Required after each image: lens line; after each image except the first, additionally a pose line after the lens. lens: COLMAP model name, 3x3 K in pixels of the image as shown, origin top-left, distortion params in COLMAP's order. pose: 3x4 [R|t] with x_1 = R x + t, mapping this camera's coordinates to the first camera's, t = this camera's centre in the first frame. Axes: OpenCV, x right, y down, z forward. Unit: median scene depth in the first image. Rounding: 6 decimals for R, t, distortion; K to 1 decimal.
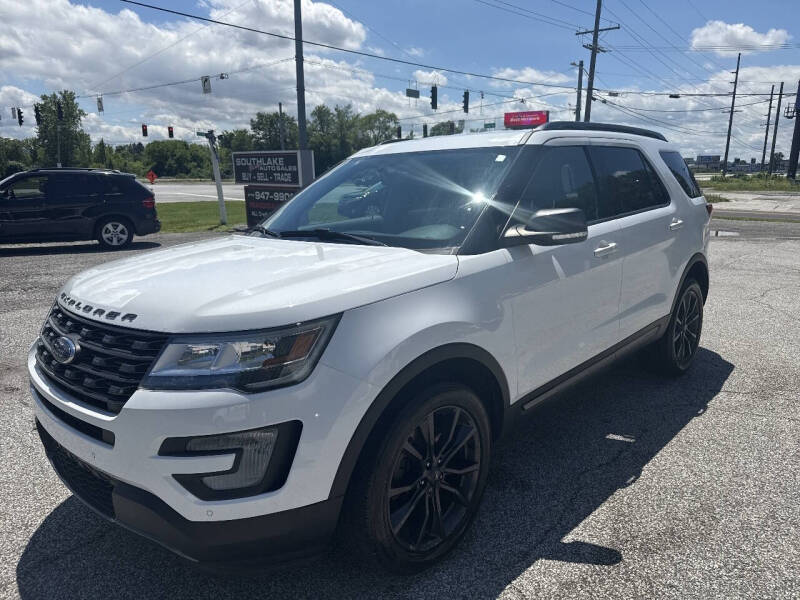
lens RADIAL K [[565.0, 0, 397.6], [0, 565.0, 305.0], [0, 0, 1]] dist [0.004704, -0.015888]
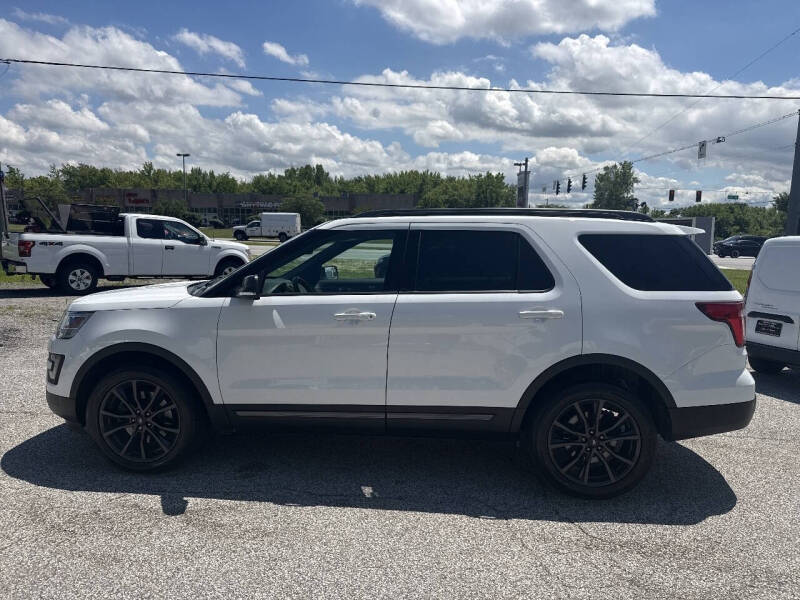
lens RADIAL K [[565.0, 0, 402.2], [0, 565.0, 297.0], [0, 0, 1]] dist [0.004704, -0.015888]
pose [[0.630576, 0.107921, -0.768588, 0.115892], [-0.199481, 0.979554, -0.026117, -0.010924], [0.750055, 0.169787, 0.639211, 0.027565]]
